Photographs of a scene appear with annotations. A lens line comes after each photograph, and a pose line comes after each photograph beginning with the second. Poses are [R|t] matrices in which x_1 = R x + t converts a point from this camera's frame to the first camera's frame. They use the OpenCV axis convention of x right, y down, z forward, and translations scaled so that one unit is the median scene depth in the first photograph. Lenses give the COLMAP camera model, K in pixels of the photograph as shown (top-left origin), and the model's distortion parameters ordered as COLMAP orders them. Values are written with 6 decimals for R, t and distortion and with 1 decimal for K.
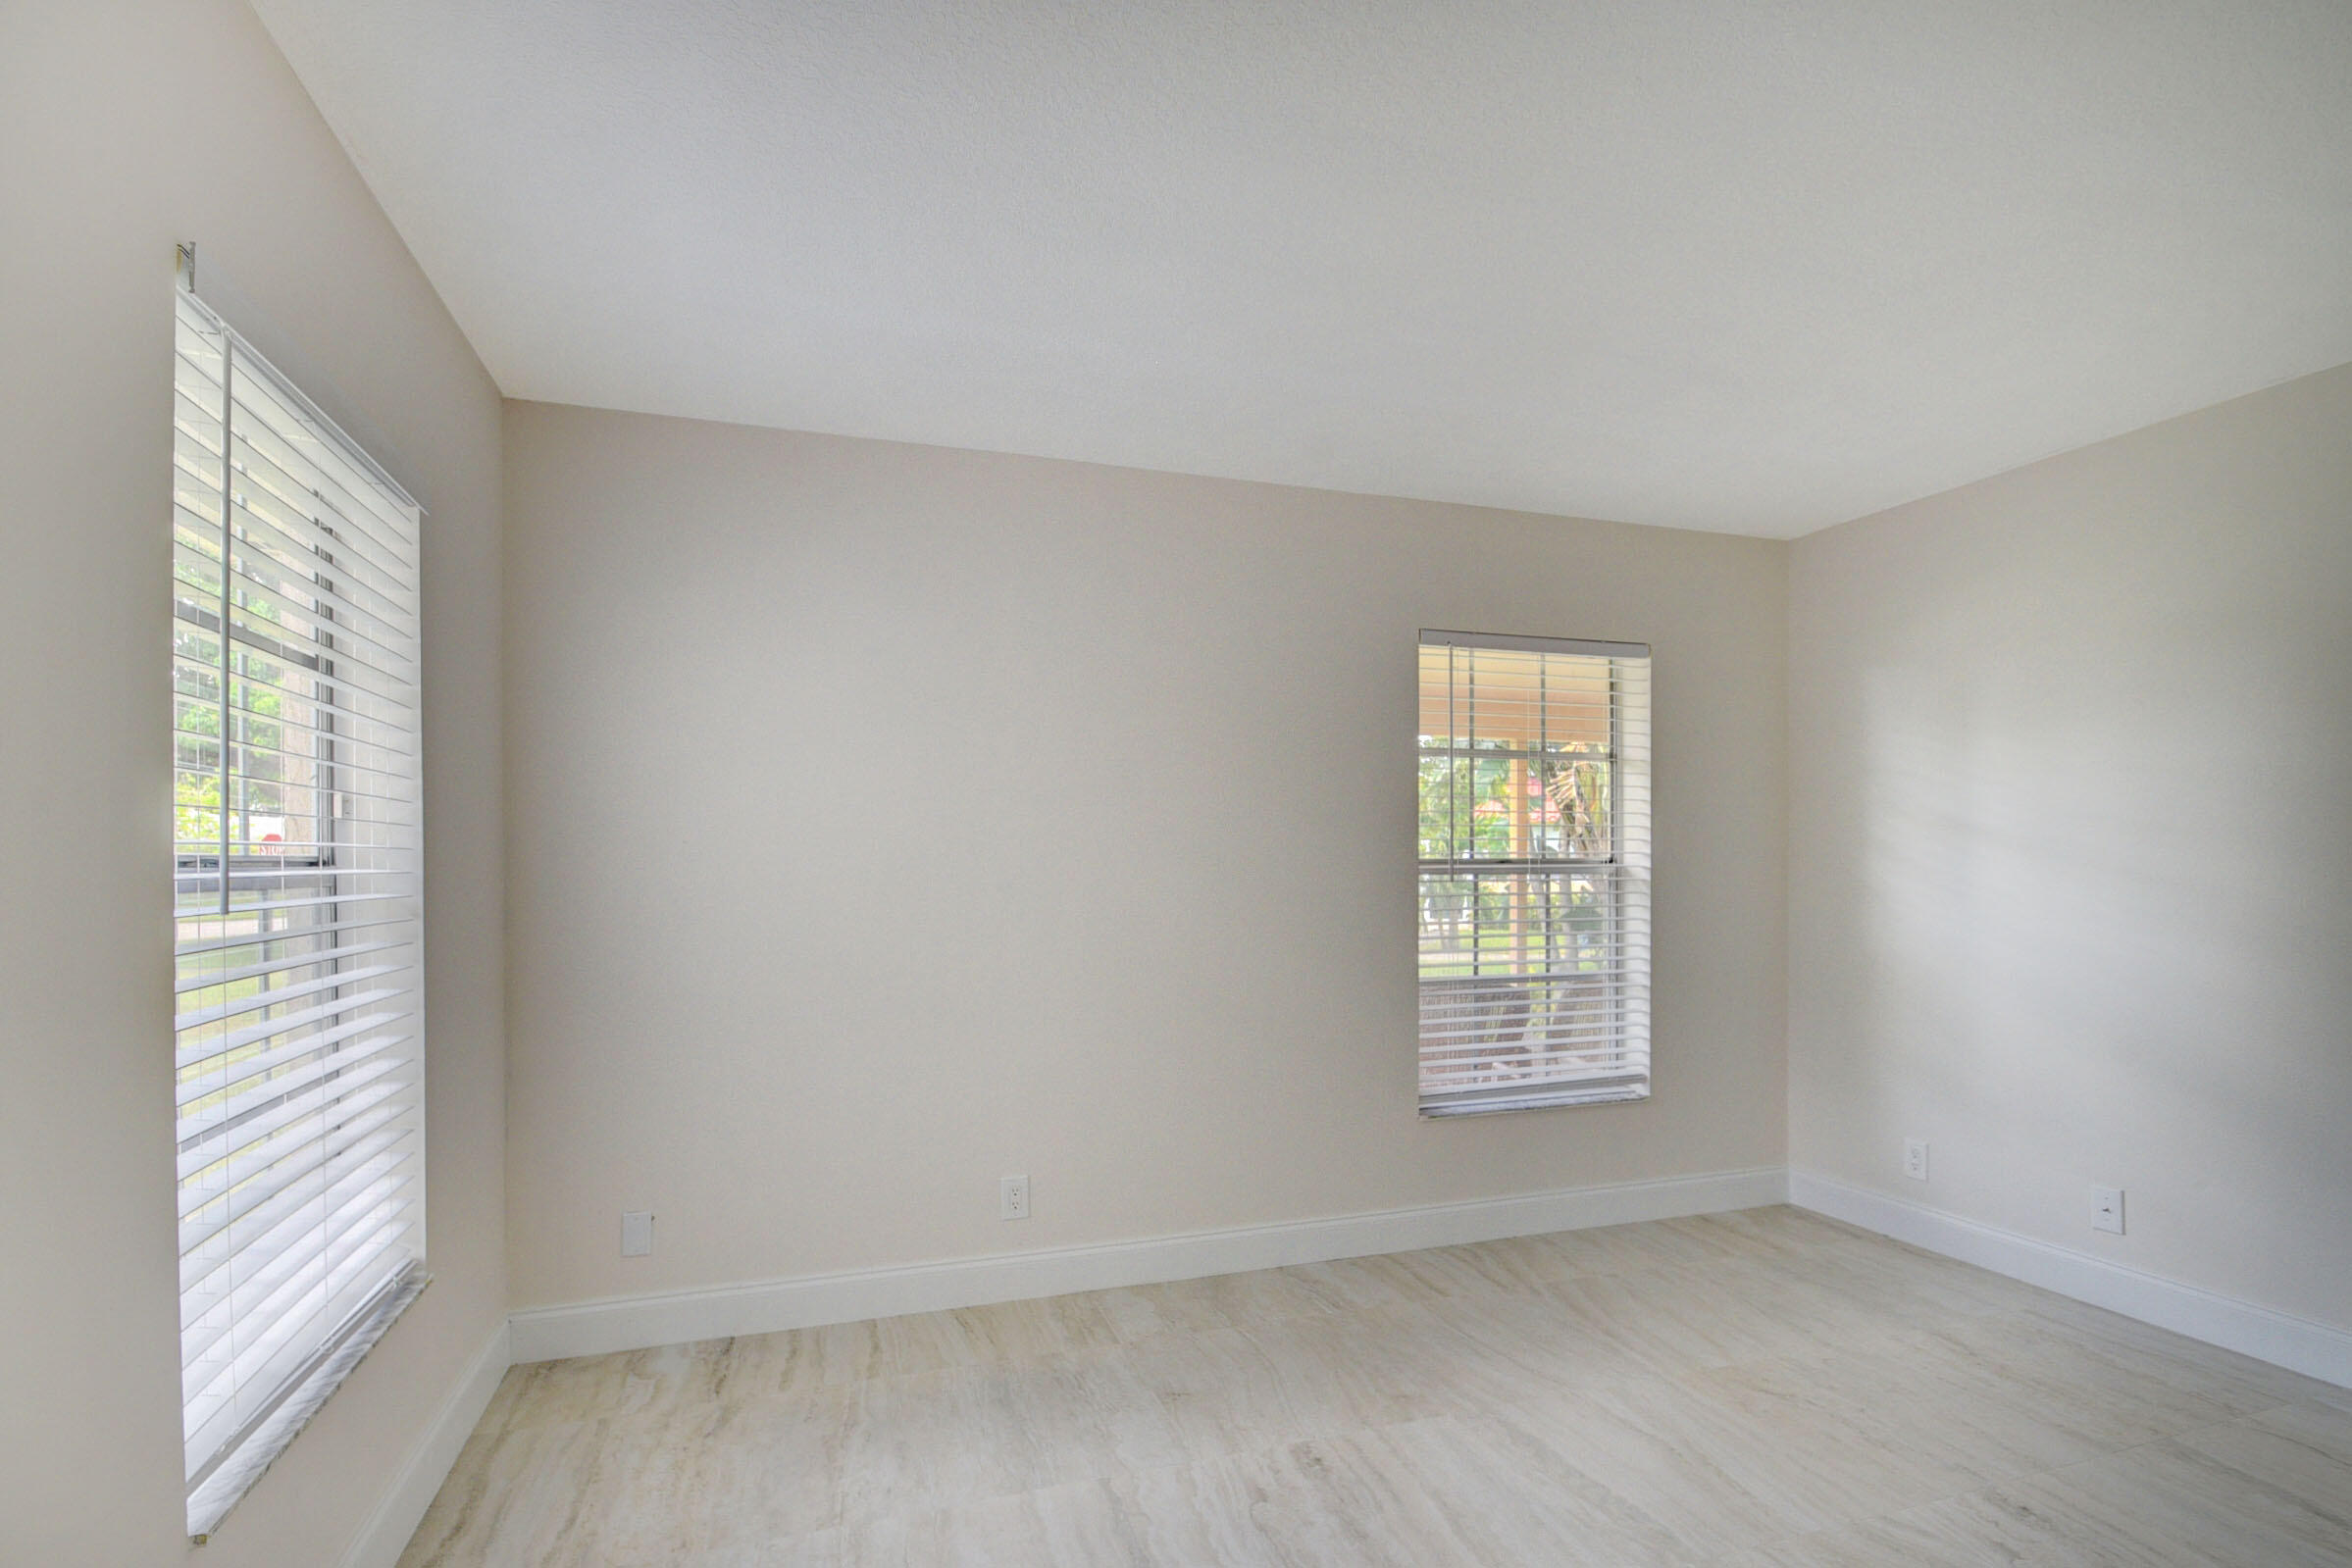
lens RADIAL K [[1103.8, 0, 1164.0], [0, 1103.8, 861.0], [0, 0, 1]] dist [-0.001119, -0.008996]
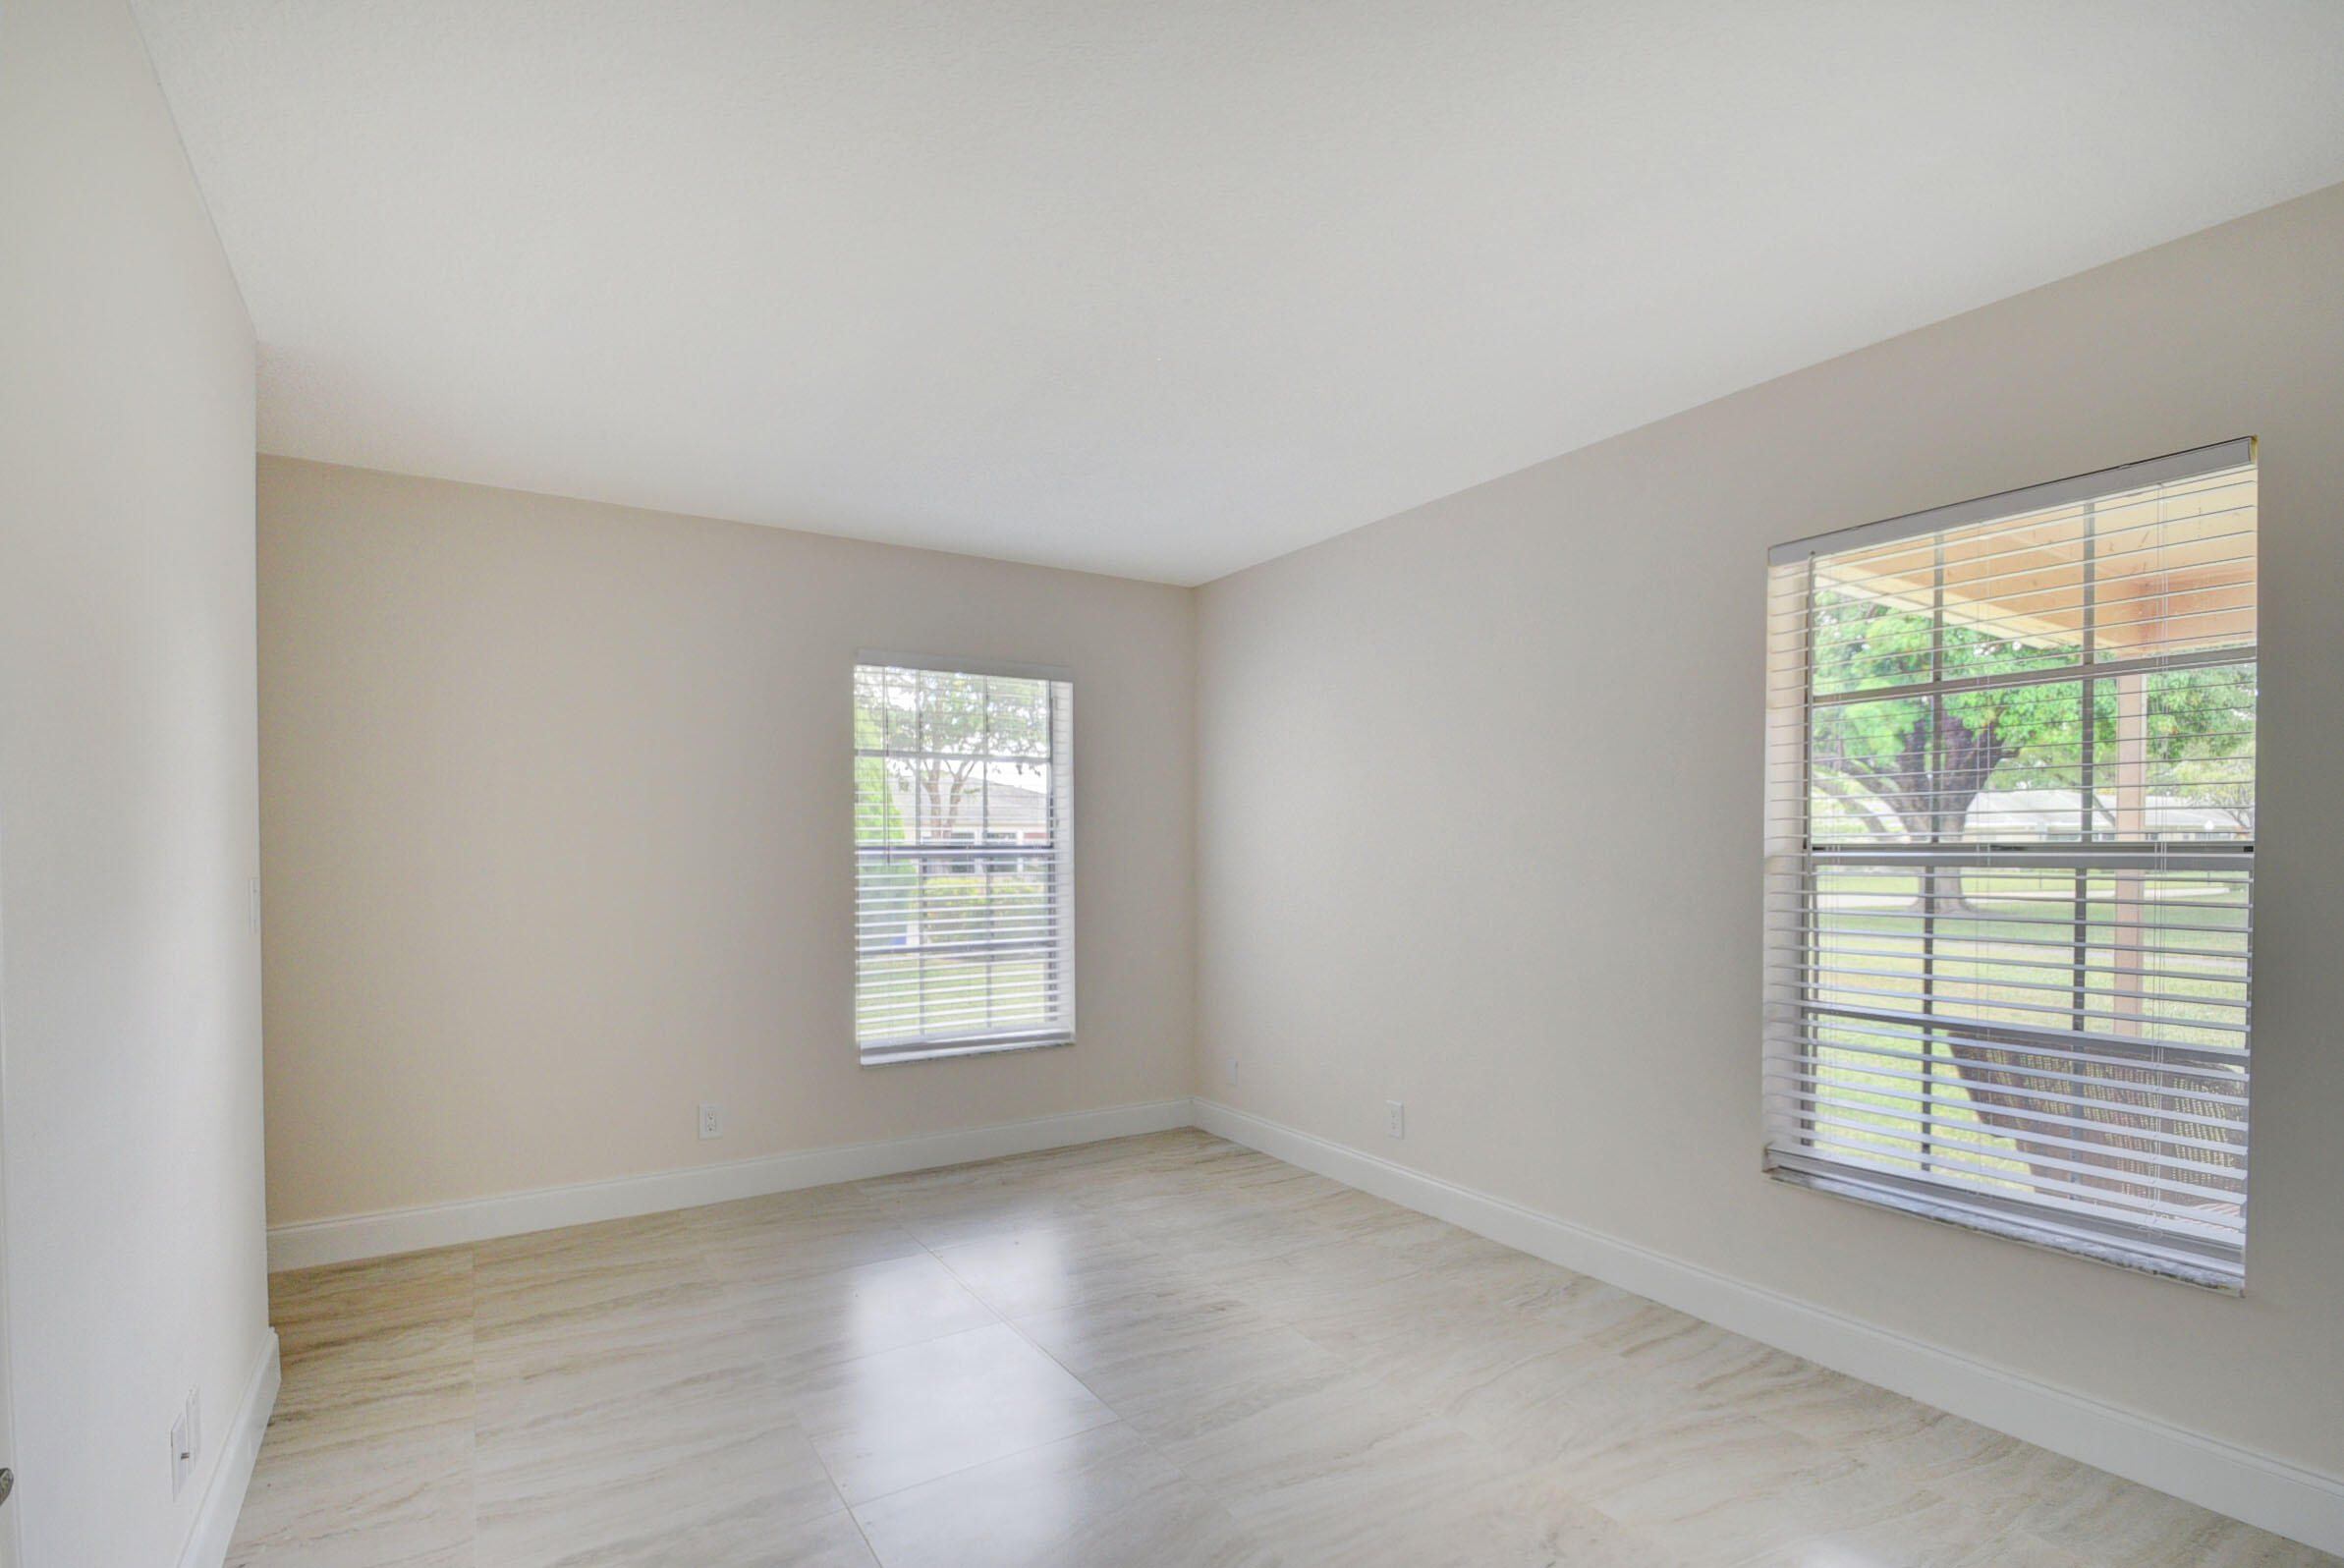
lens RADIAL K [[1100.2, 0, 1160.0], [0, 1100.2, 860.8], [0, 0, 1]] dist [-0.001119, -0.008996]
pose [[0.247199, 0.010885, -0.968904, 0.949238], [-0.007930, 0.999926, 0.009211, 0.008745], [0.968932, 0.005407, 0.247267, 0.428773]]
